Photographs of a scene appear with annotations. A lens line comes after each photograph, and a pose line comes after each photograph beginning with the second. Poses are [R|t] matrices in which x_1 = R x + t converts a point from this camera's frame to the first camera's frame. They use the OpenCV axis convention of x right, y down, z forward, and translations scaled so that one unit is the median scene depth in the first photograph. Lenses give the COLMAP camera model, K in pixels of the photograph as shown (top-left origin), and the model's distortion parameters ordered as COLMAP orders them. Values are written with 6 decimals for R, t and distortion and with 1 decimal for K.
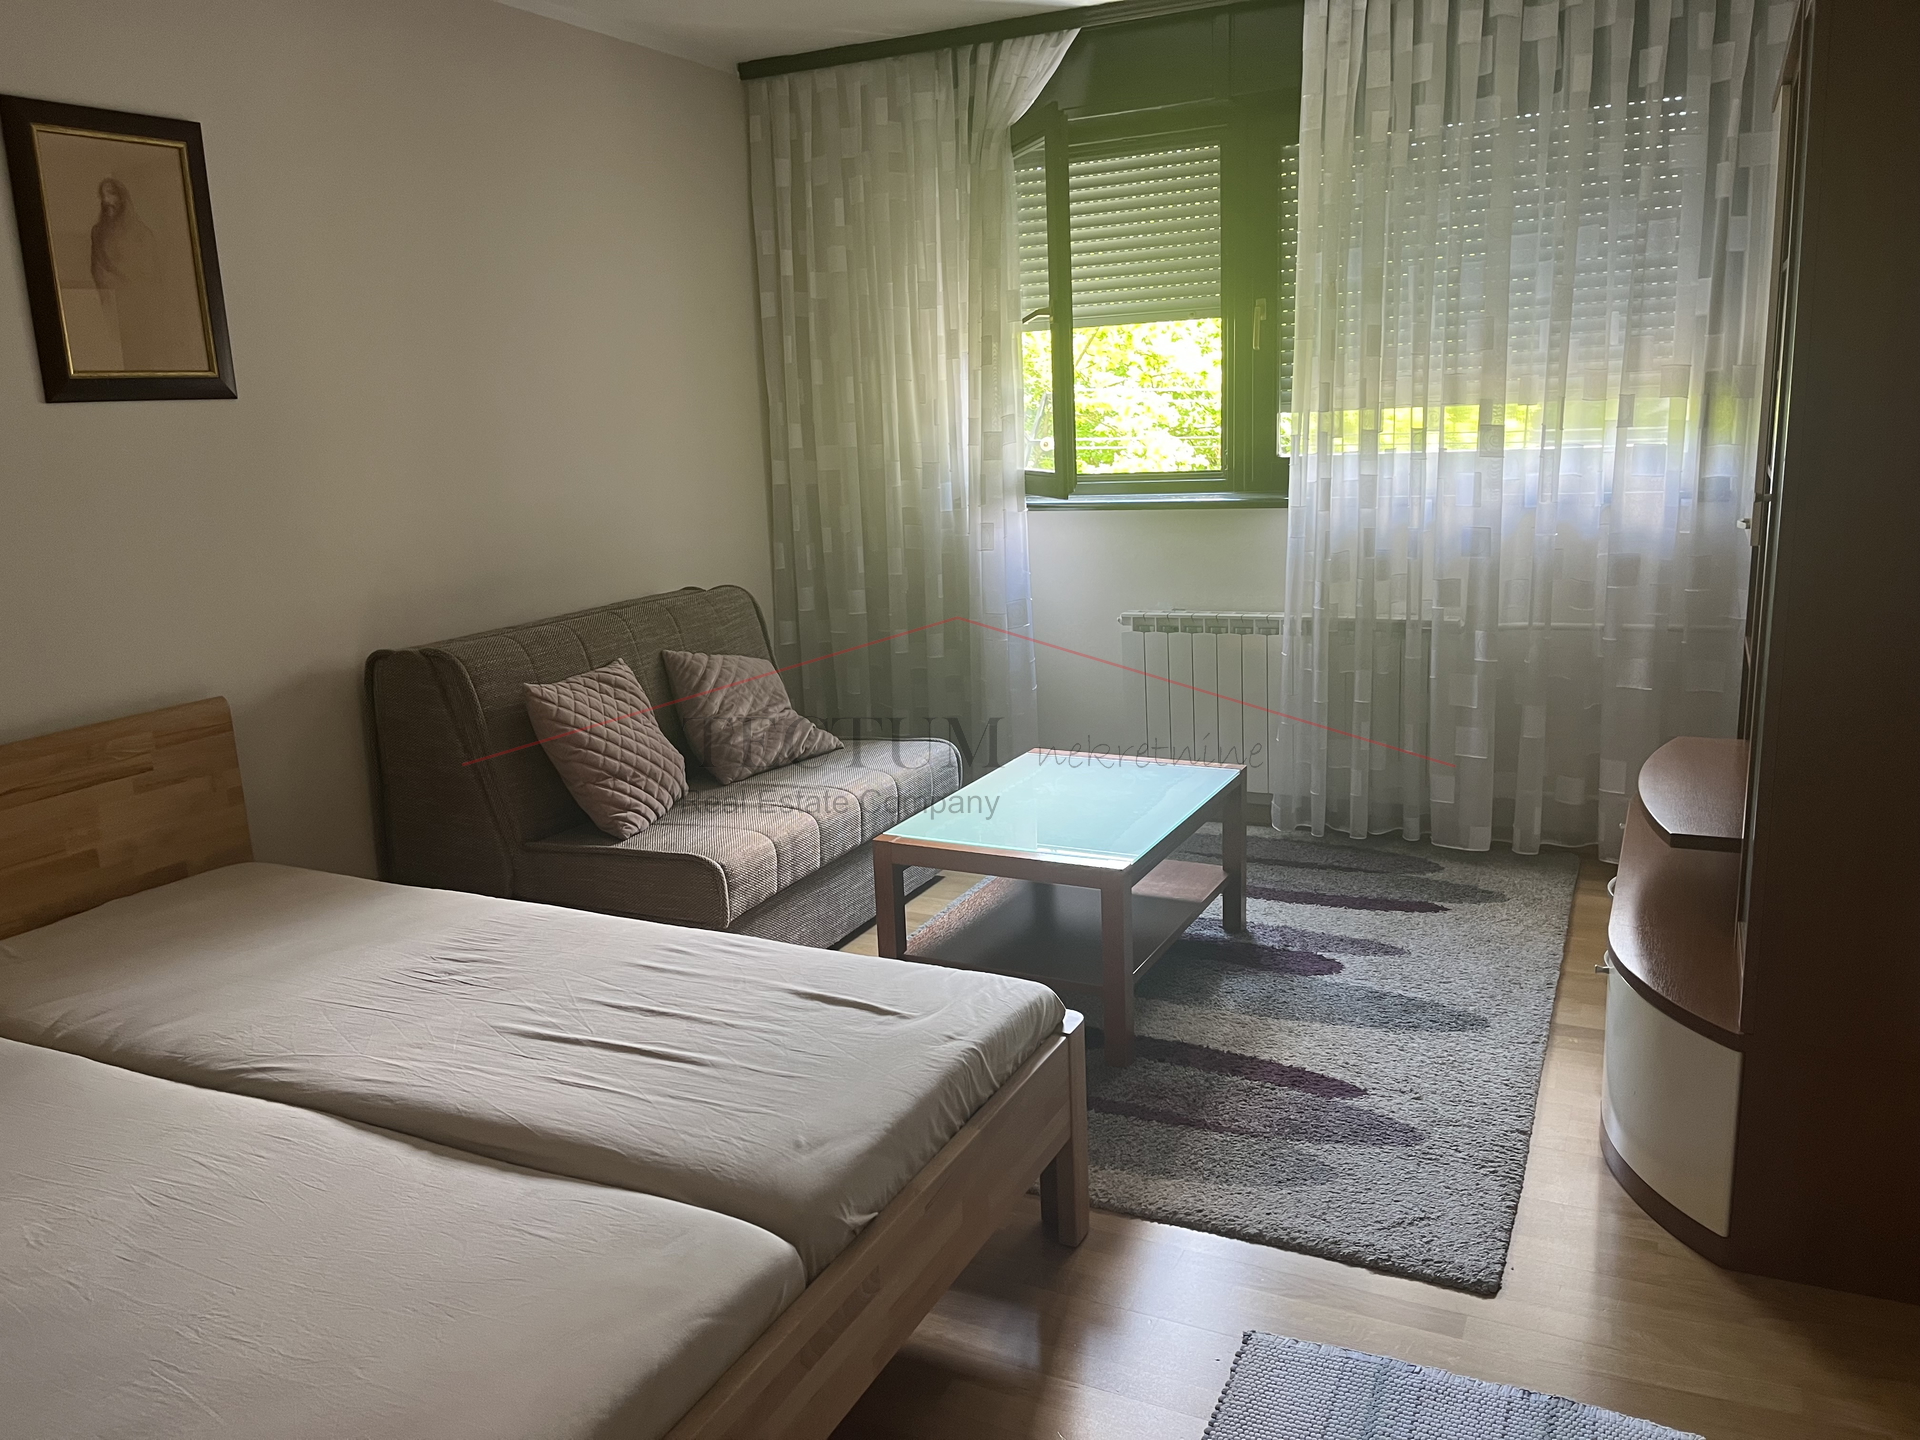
lens RADIAL K [[1454.9, 0, 960.0], [0, 1454.9, 720.0], [0, 0, 1]] dist [0.009925, -0.000779]
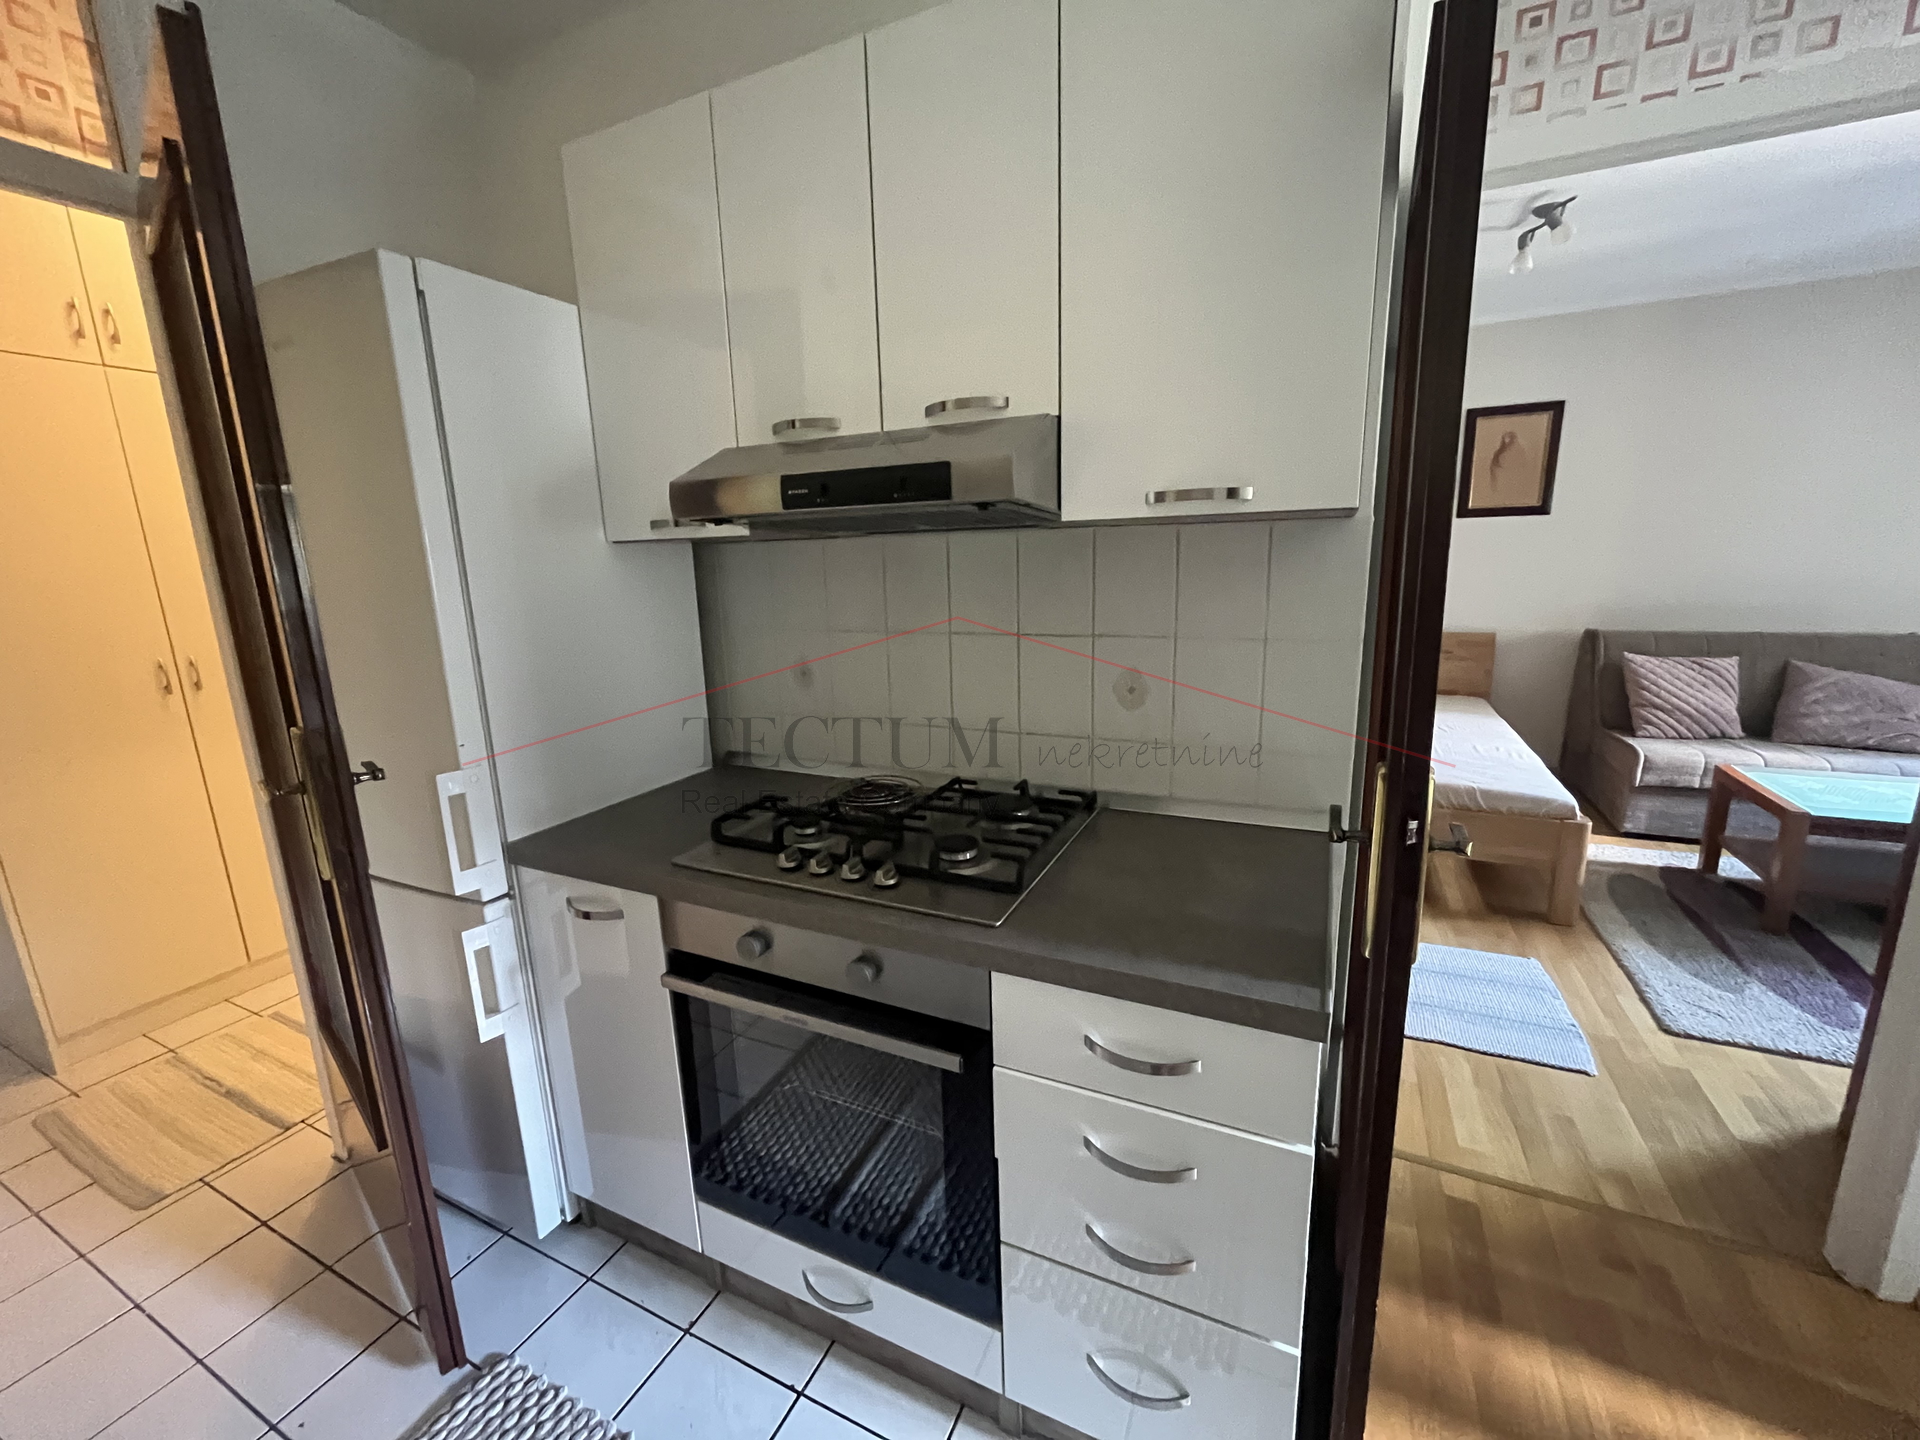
lens RADIAL K [[772.1, 0, 952.8], [0, 772.1, 716.3], [0, 0, 1]] dist [-0.003214, -0.000430]
pose [[0.014726, 0.252962, -0.967364, 0.698974], [-0.186084, 0.951261, 0.245918, -0.027017], [0.982424, 0.176389, 0.061081, 0.008888]]
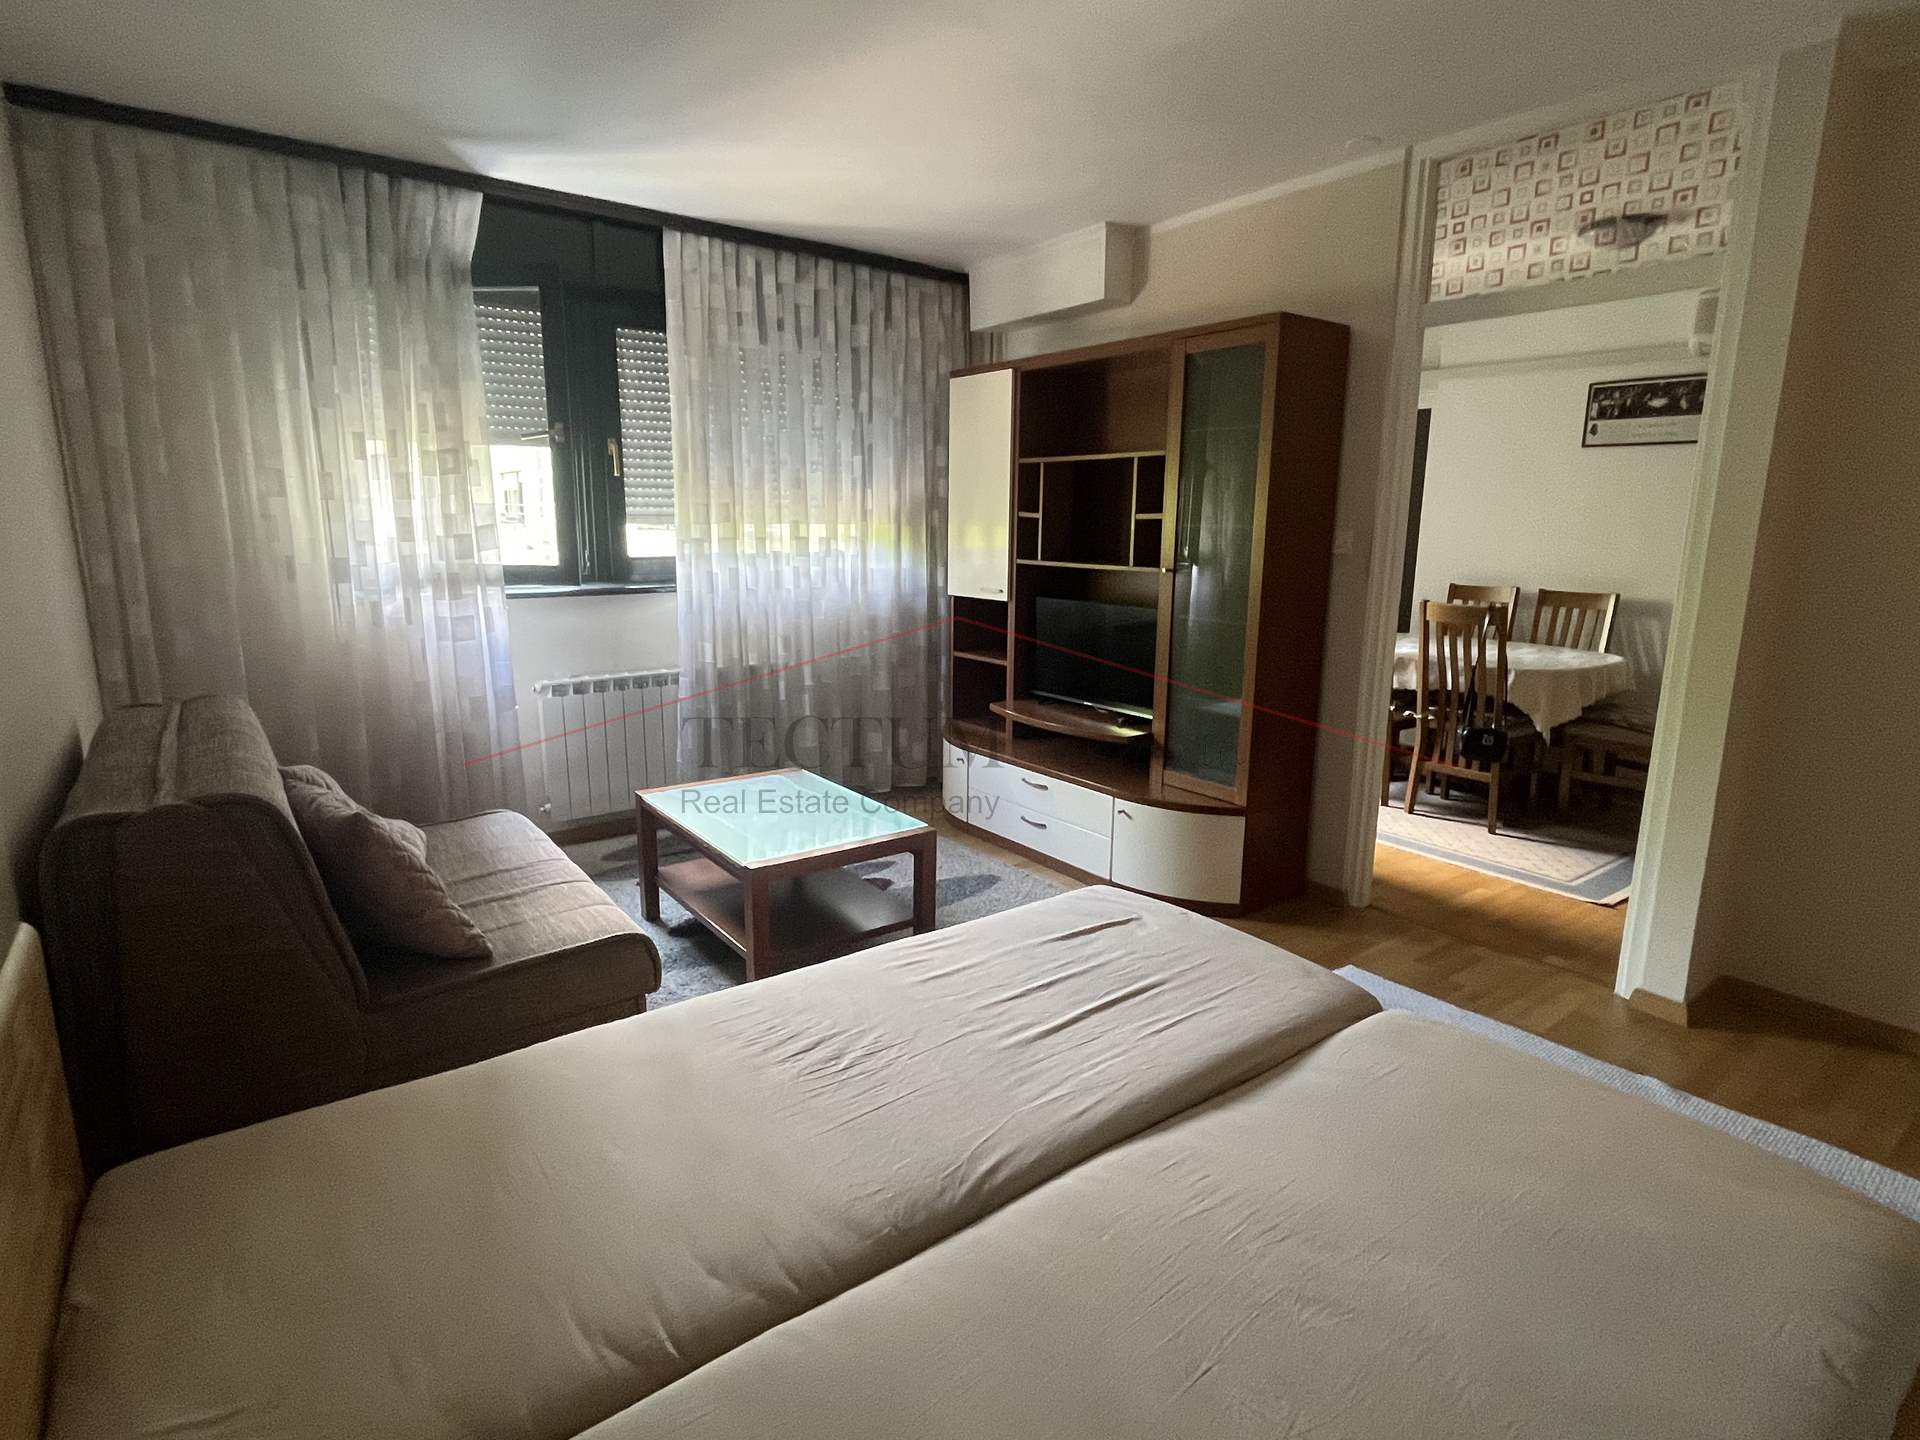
lens RADIAL K [[989.0, 0, 960.3], [0, 989.0, 711.1], [0, 0, 1]] dist [-0.001309, -0.000372]
pose [[0.453001, -0.129246, 0.882092, -0.580945], [0.160421, 0.985102, 0.061954, -0.057326], [-0.876958, 0.113441, 0.466986, 0.388982]]
